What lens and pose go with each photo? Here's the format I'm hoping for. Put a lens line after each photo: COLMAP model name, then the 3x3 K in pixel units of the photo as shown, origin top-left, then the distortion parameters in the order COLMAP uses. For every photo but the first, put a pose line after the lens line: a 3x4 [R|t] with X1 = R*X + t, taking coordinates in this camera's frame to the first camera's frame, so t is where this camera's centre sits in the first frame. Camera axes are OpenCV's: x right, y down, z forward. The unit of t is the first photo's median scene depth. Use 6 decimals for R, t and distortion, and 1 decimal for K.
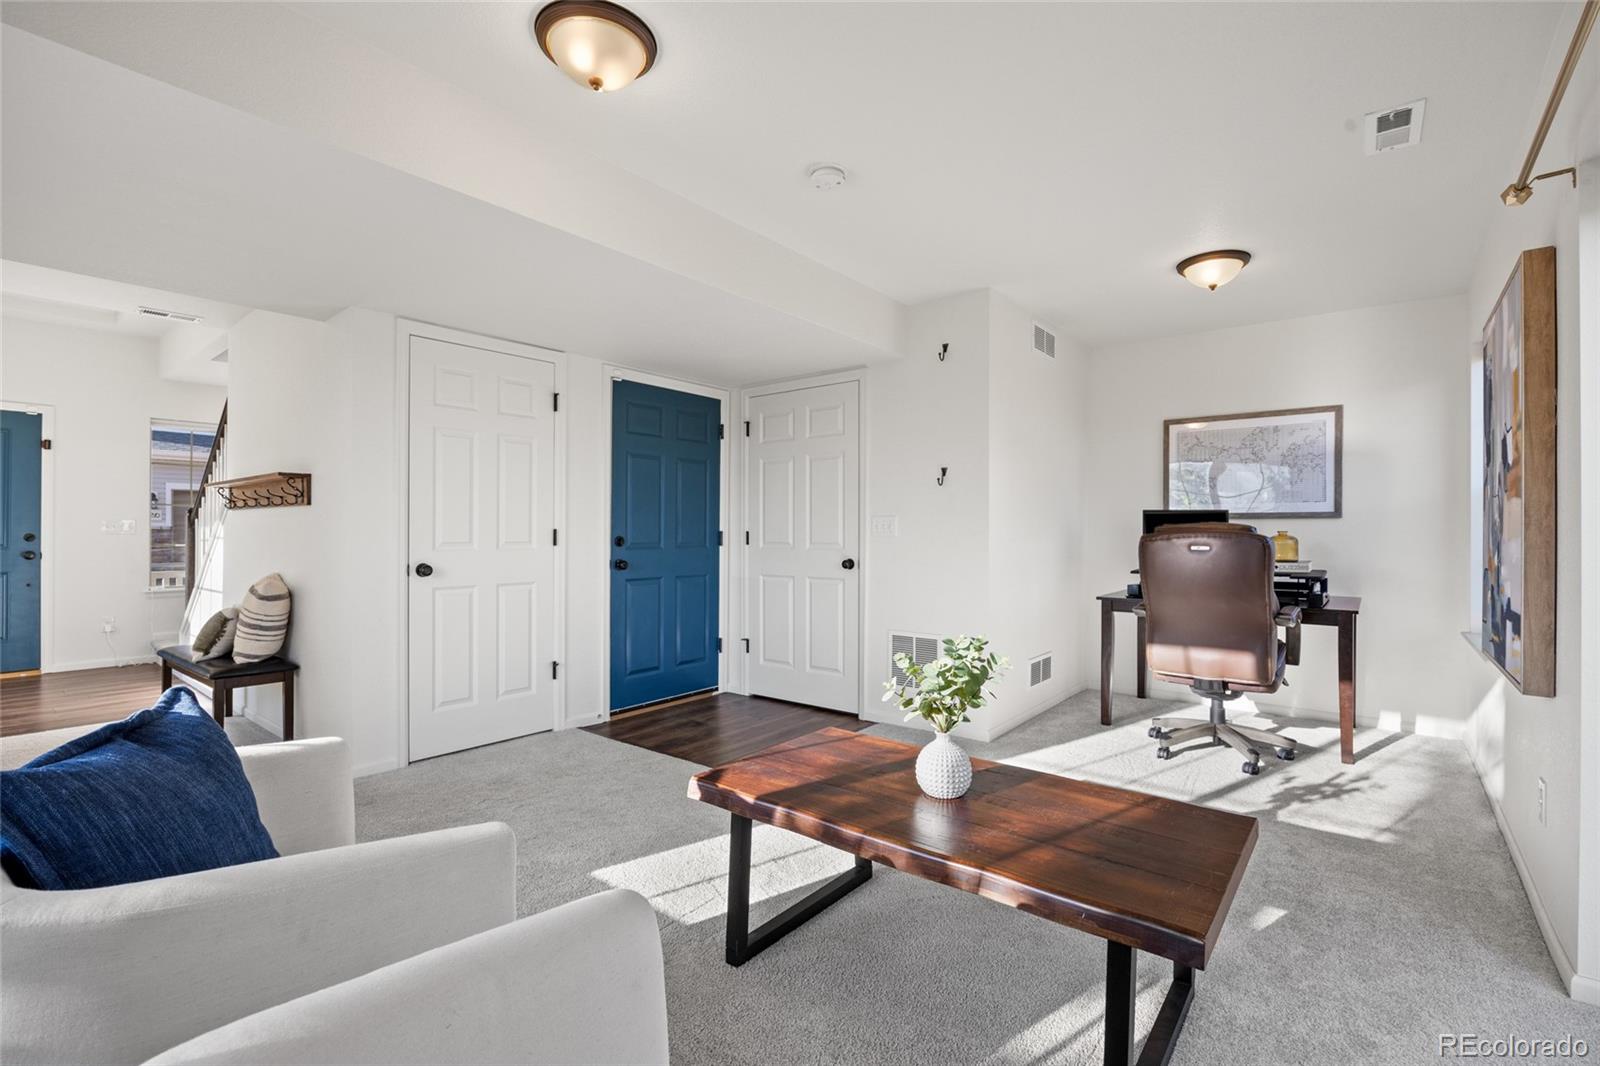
lens RADIAL K [[711.3, 0, 804.2], [0, 711.3, 531.1], [0, 0, 1]] dist [-0.020479, -0.001088]
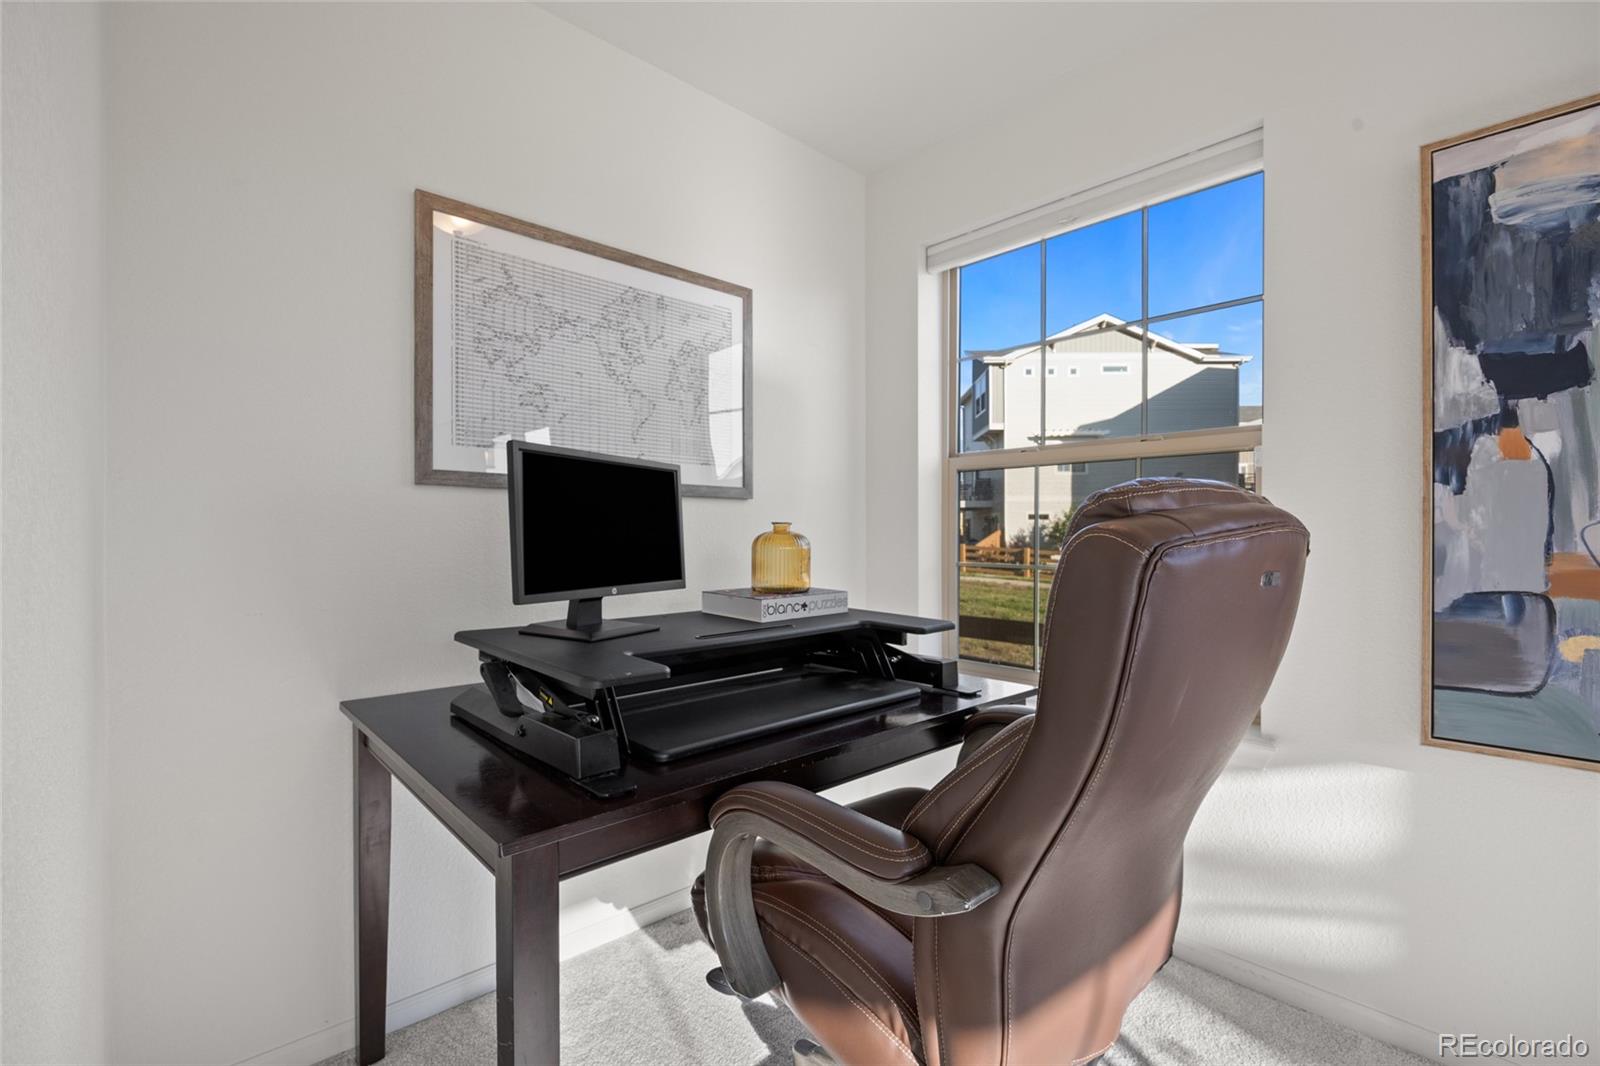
lens RADIAL K [[711.3, 0, 804.5], [0, 711.3, 535.2], [0, 0, 1]] dist [-0.020479, -0.001088]
pose [[0.150287, -0.003337, 0.988637, 0.230299], [0.004061, 0.999988, 0.002758, 0.006186], [-0.988634, 0.003601, 0.150298, 0.852217]]
